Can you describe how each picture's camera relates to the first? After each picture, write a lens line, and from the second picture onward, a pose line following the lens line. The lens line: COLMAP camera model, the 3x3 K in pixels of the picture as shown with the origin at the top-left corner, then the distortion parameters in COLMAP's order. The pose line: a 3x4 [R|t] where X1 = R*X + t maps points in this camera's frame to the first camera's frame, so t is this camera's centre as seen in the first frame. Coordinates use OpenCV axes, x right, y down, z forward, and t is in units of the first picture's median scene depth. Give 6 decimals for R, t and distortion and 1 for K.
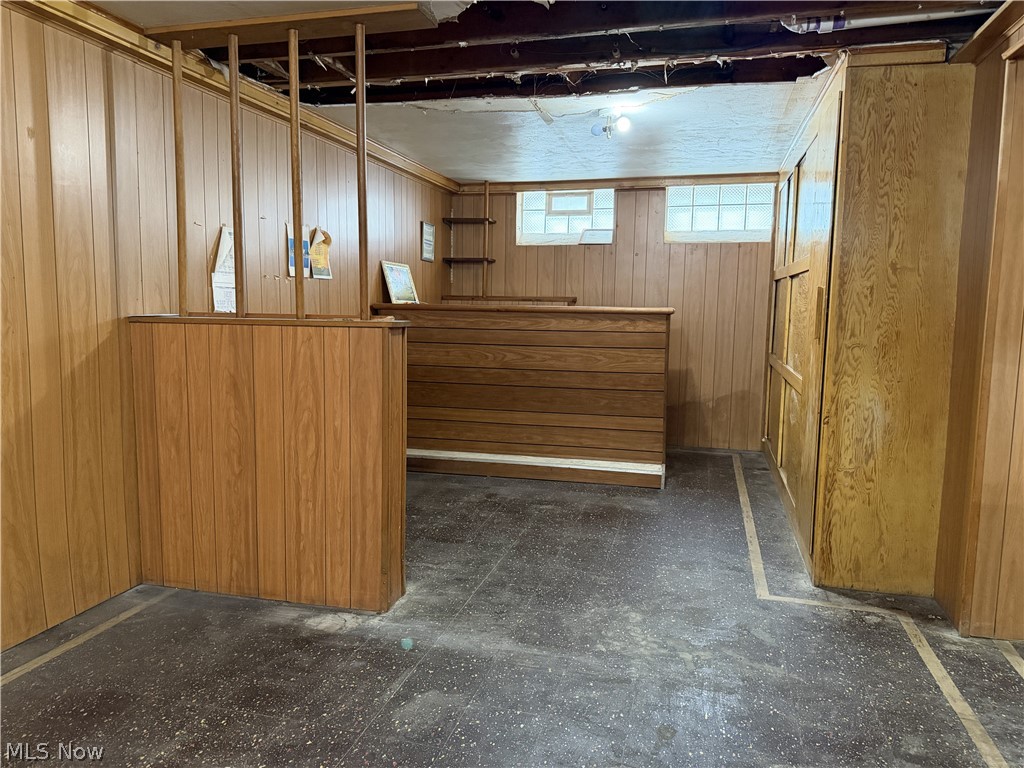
lens RADIAL K [[730.4, 0, 513.0], [0, 730.4, 385.3], [0, 0, 1]] dist [0.062874, -0.000368]
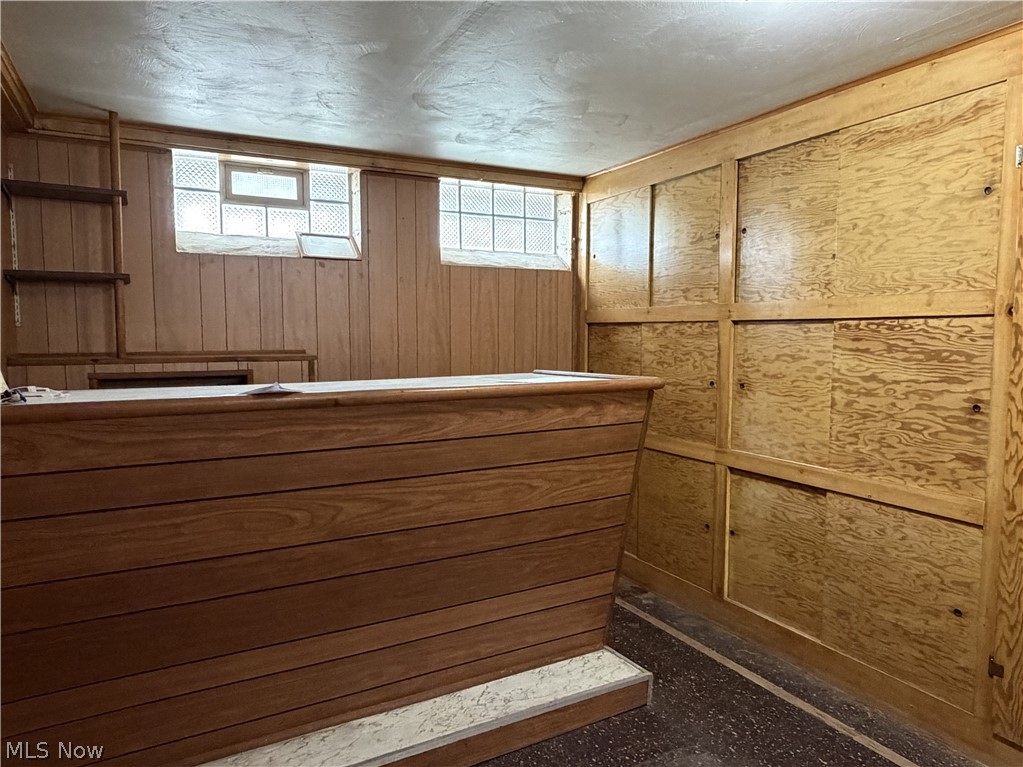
lens RADIAL K [[676.9, 0, 511.1], [0, 676.9, 379.3], [0, 0, 1]] dist [0.000053, -0.005022]
pose [[0.732814, -0.059676, 0.677807, -0.189598], [0.087301, 0.996160, -0.006681, -0.100523], [-0.674806, 0.064070, 0.735209, 0.637464]]
